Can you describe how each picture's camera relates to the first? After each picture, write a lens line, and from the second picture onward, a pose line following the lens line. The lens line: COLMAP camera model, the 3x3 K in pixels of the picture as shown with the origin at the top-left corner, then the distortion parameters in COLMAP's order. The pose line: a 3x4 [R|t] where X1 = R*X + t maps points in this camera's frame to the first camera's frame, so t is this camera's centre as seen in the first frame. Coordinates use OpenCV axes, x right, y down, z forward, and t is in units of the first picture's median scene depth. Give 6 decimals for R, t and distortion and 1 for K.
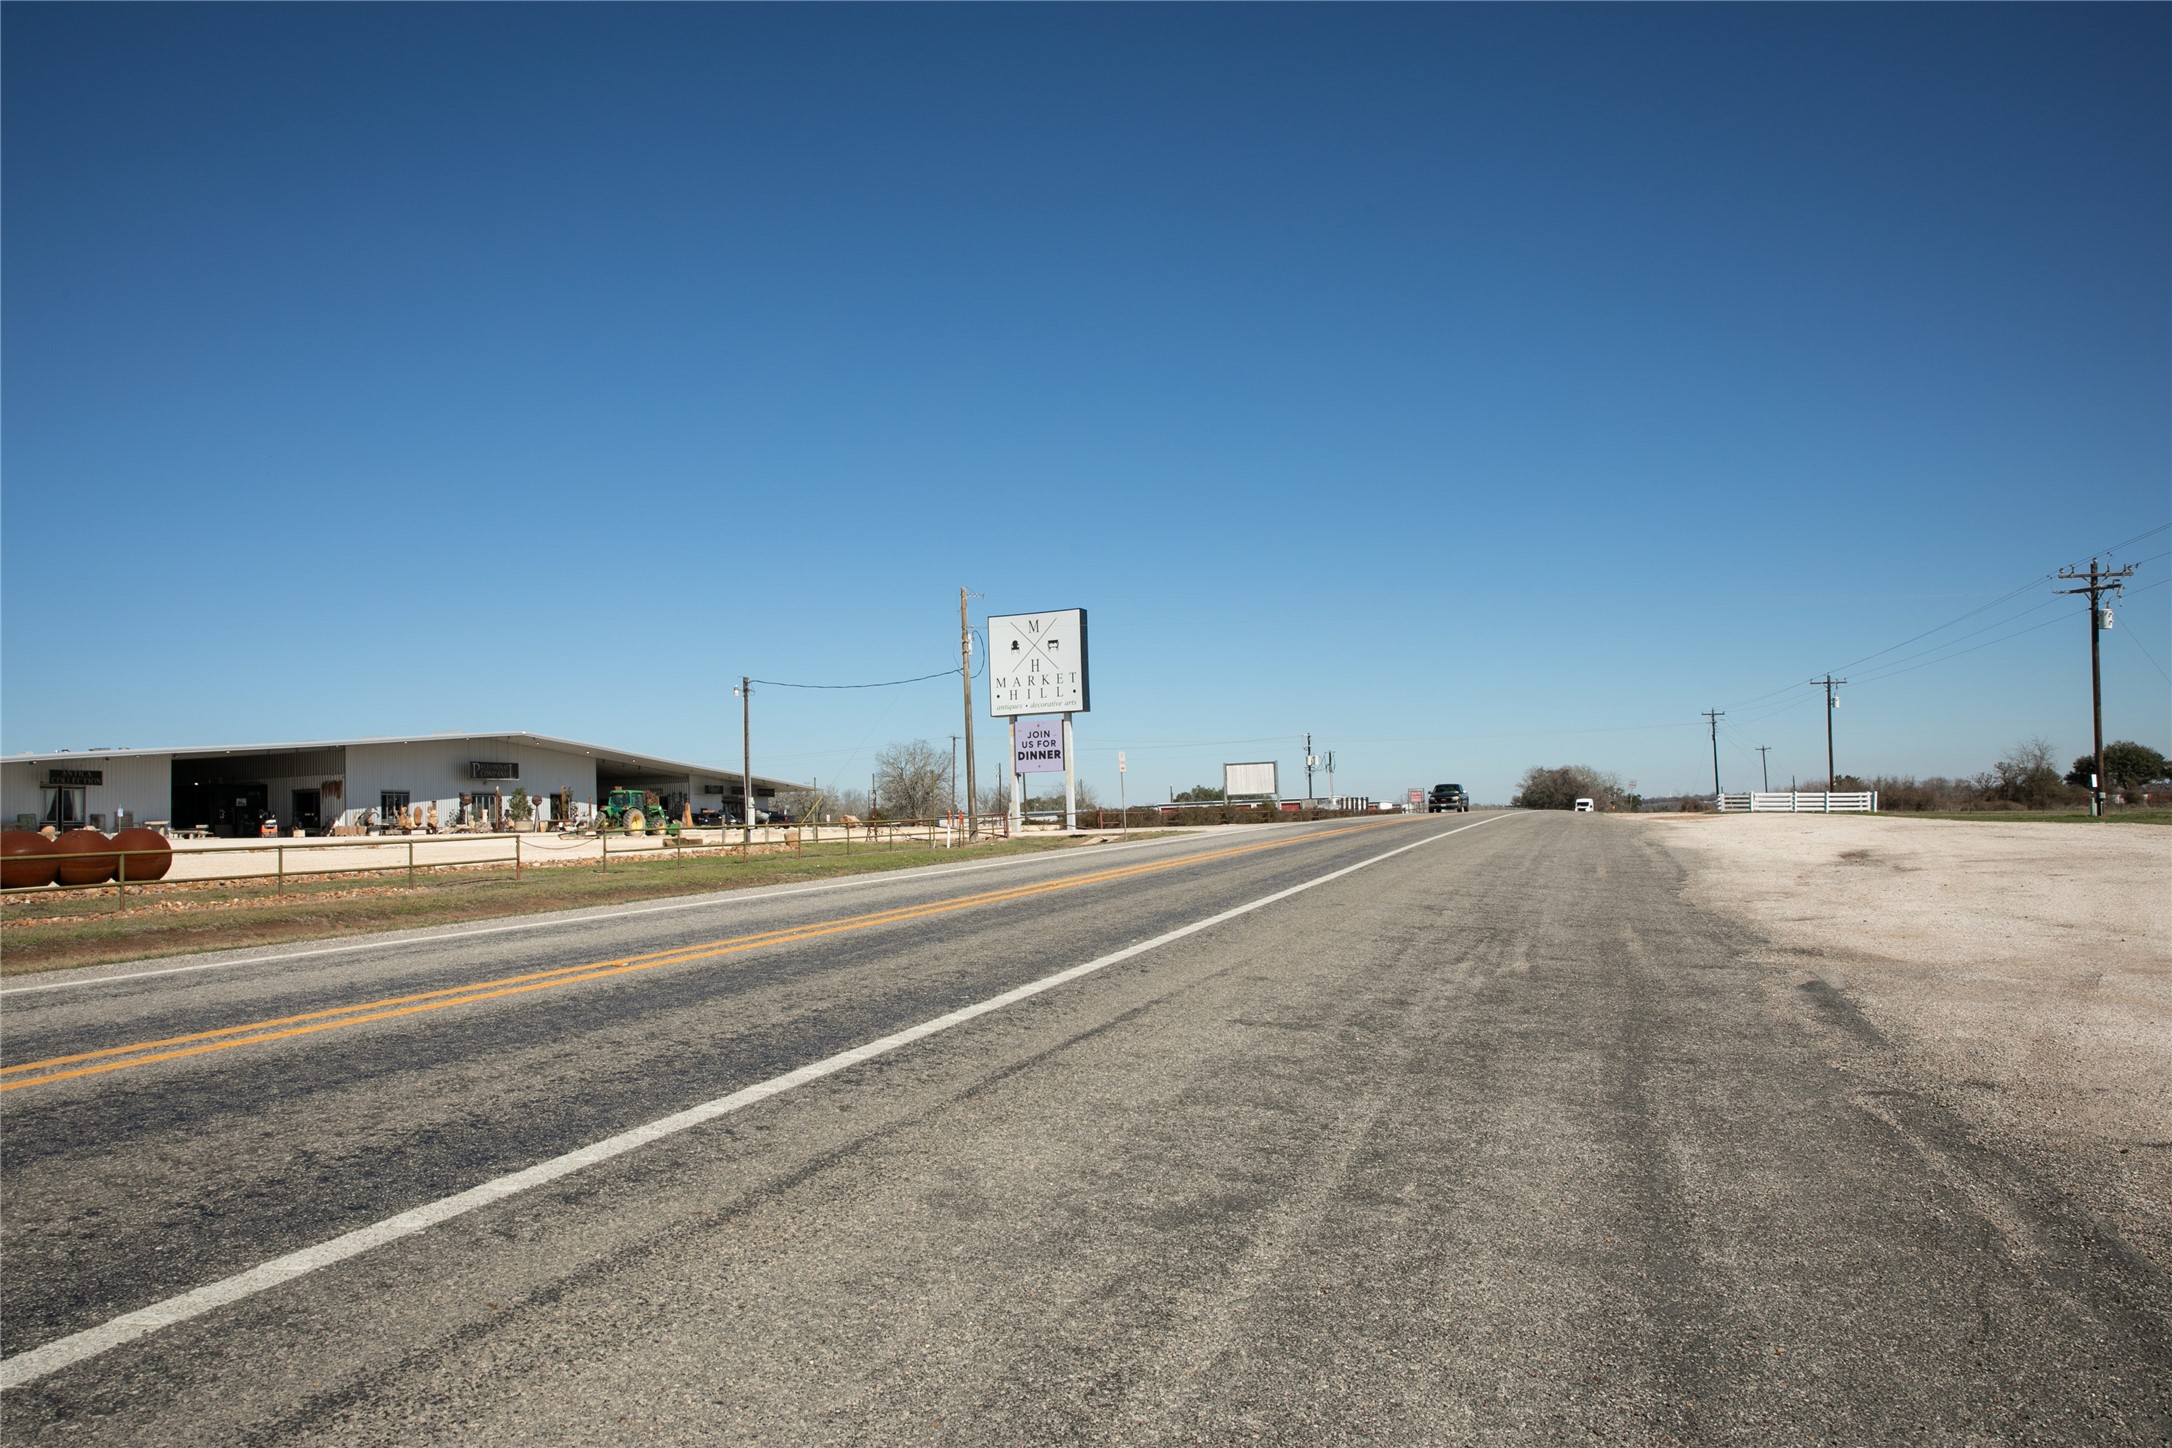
lens RADIAL K [[1523.5, 0, 1078.1], [0, 1523.5, 730.2], [0, 0, 1]] dist [-0.081666, 0.090591]
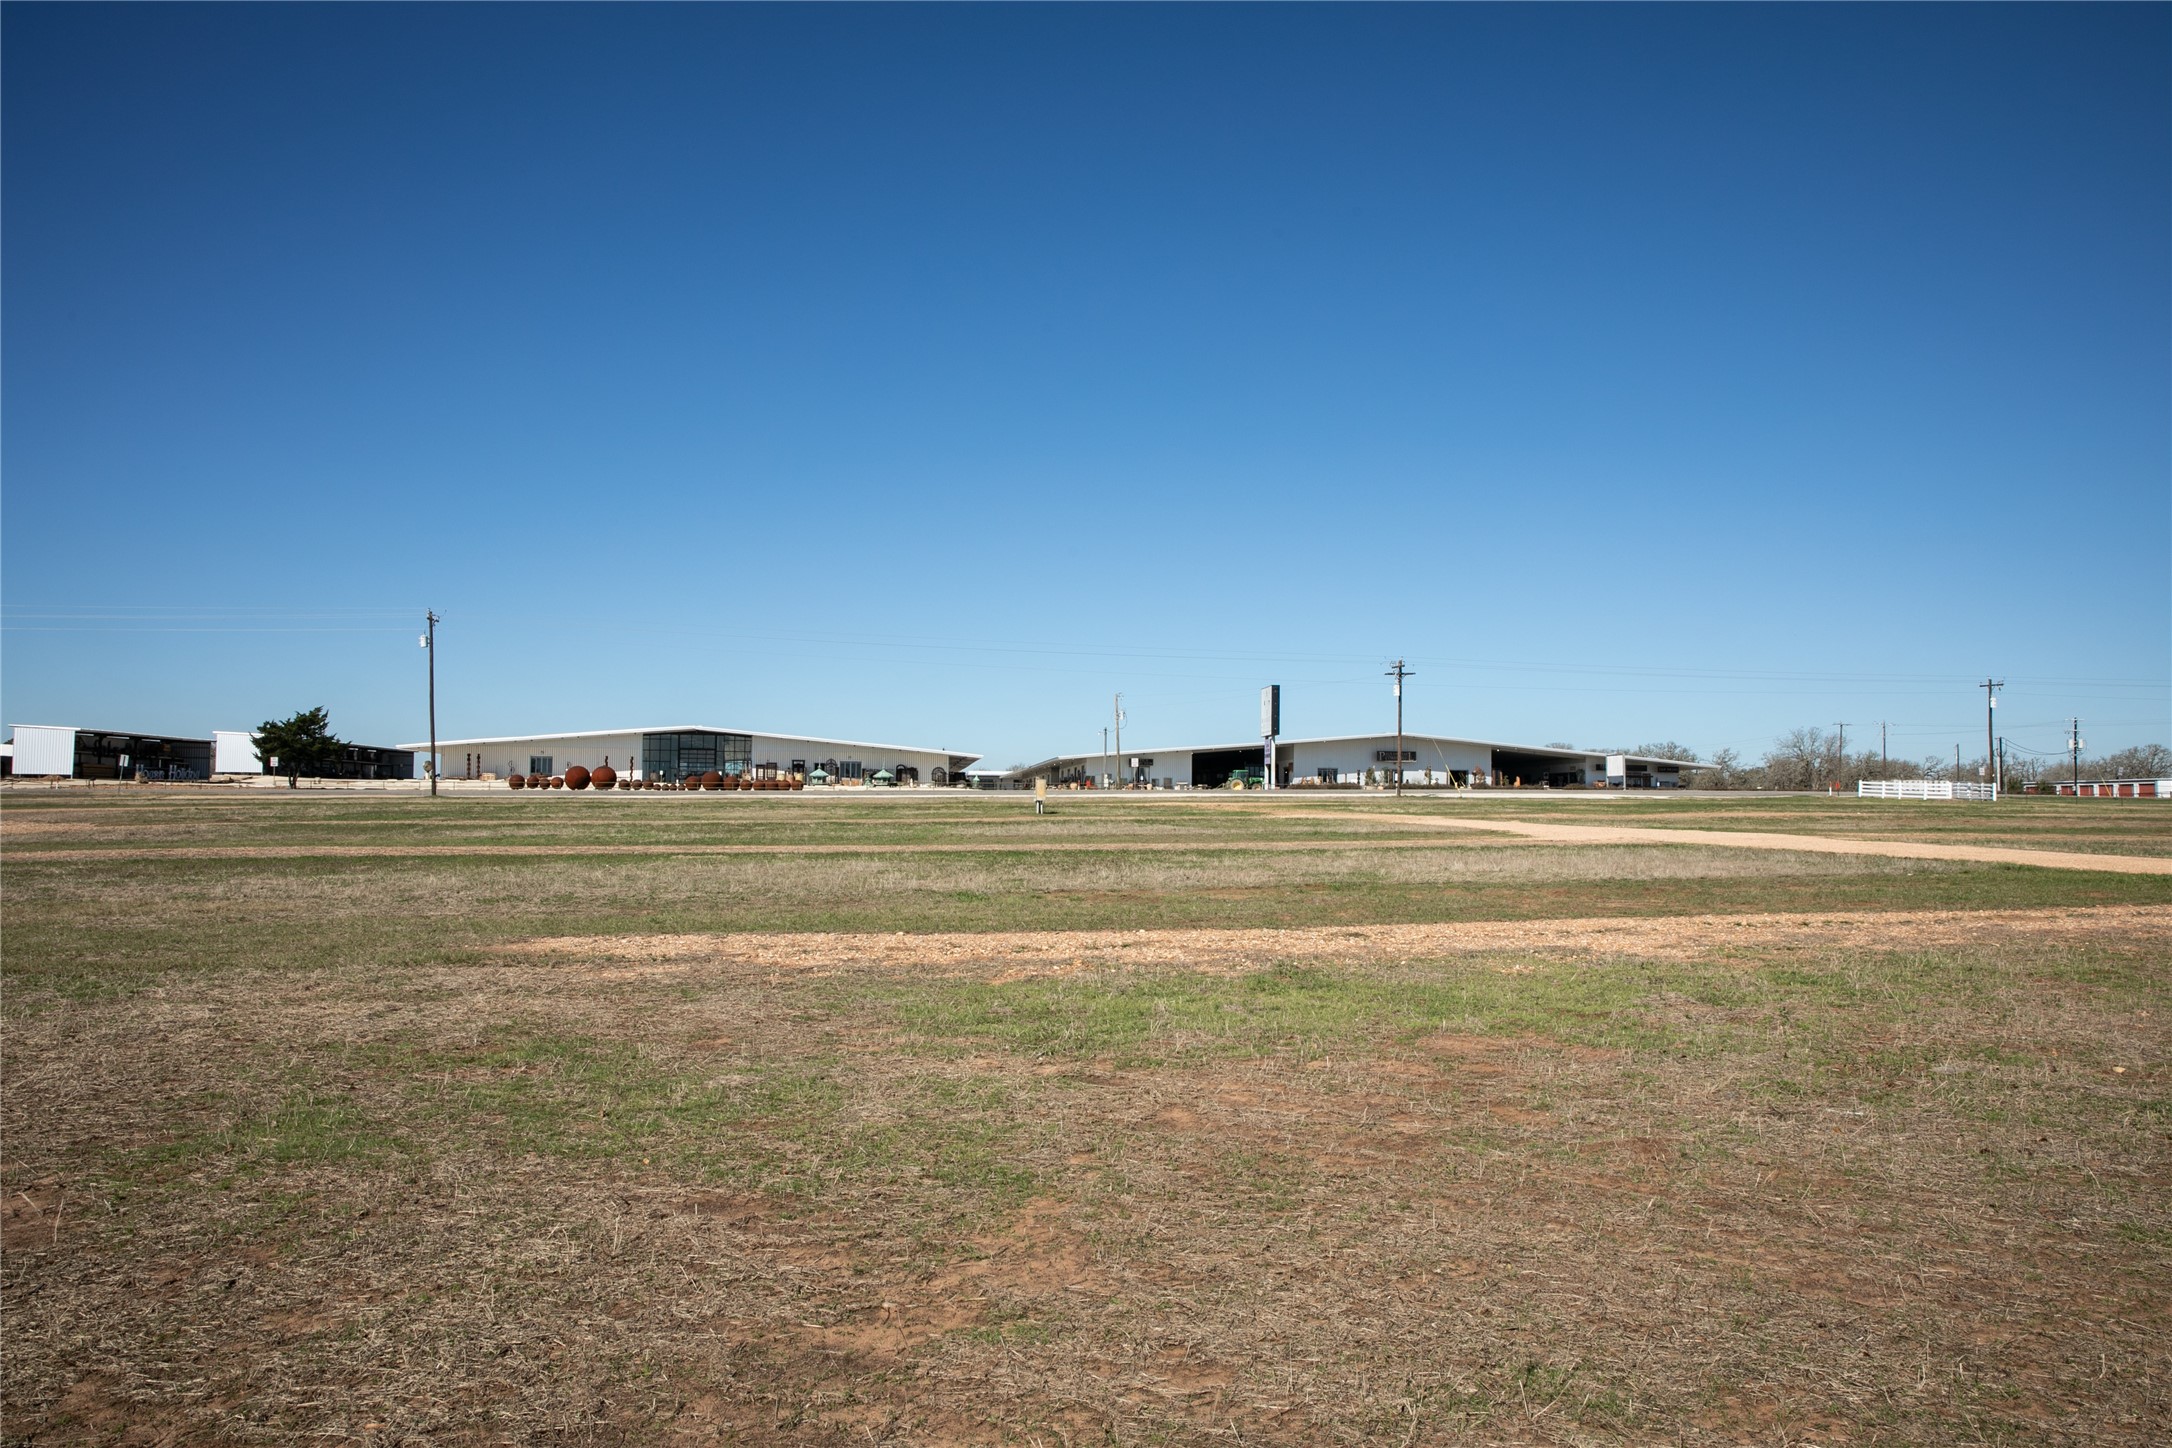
lens RADIAL K [[1523.5, 0, 1078.1], [0, 1523.5, 730.2], [0, 0, 1]] dist [-0.081666, 0.090591]
pose [[0.903592, 0.012502, 0.428211, -1.464582], [-0.025331, 0.999384, 0.024273, -0.035416], [-0.427644, -0.032780, 0.903353, -0.412844]]
